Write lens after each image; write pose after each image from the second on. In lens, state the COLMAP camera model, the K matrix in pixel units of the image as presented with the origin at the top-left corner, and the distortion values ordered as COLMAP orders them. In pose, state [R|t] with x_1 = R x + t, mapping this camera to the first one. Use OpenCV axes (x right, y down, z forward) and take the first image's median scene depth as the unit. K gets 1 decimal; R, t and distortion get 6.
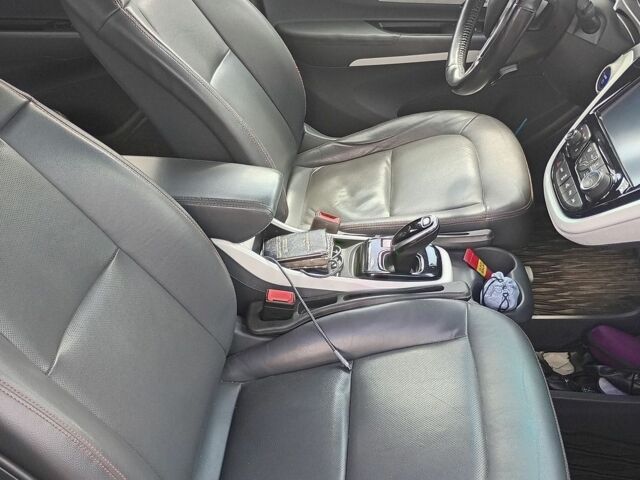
lens RADIAL K [[712.1, 0, 319.1], [0, 712.1, 240.4], [0, 0, 1]] dist [0.020137, 0.000000]
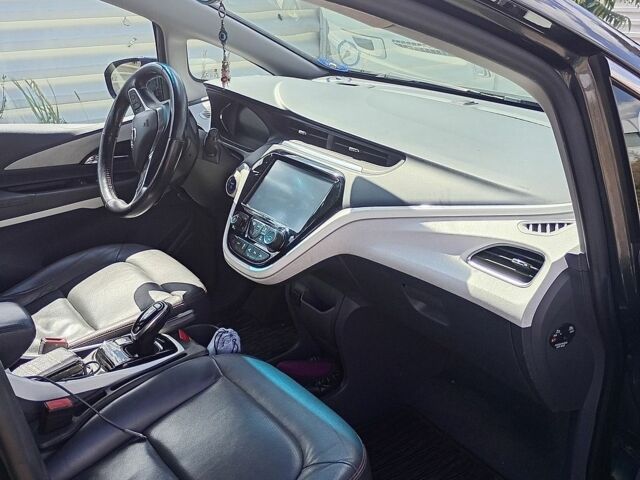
lens RADIAL K [[712.1, 0, 320.4], [0, 712.1, 235.0], [0, 0, 1]] dist [0.020137, 0.000000]
pose [[0.747372, -0.180394, 0.639447, -0.381311], [0.347957, 0.926166, -0.145404, 0.128367], [-0.566004, 0.331171, 0.754961, -0.127053]]
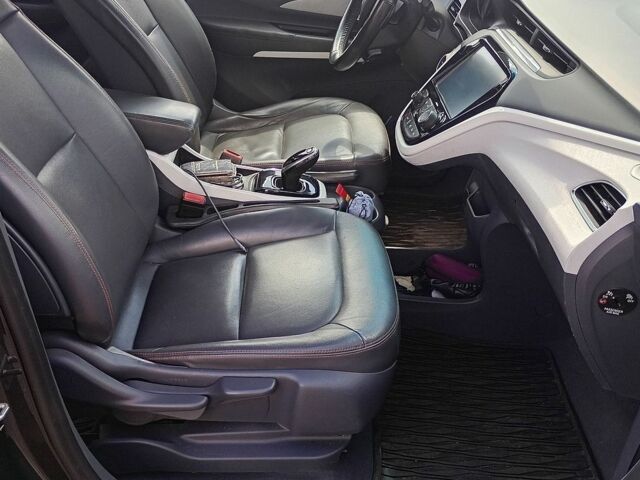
lens RADIAL K [[712.1, 0, 322.4], [0, 712.1, 242.0], [0, 0, 1]] dist [0.020137, 0.000000]
pose [[0.983902, 0.064823, 0.166540, -0.033391], [-0.050359, 0.994699, -0.089652, 0.244231], [-0.171469, 0.079822, 0.981951, -0.276549]]
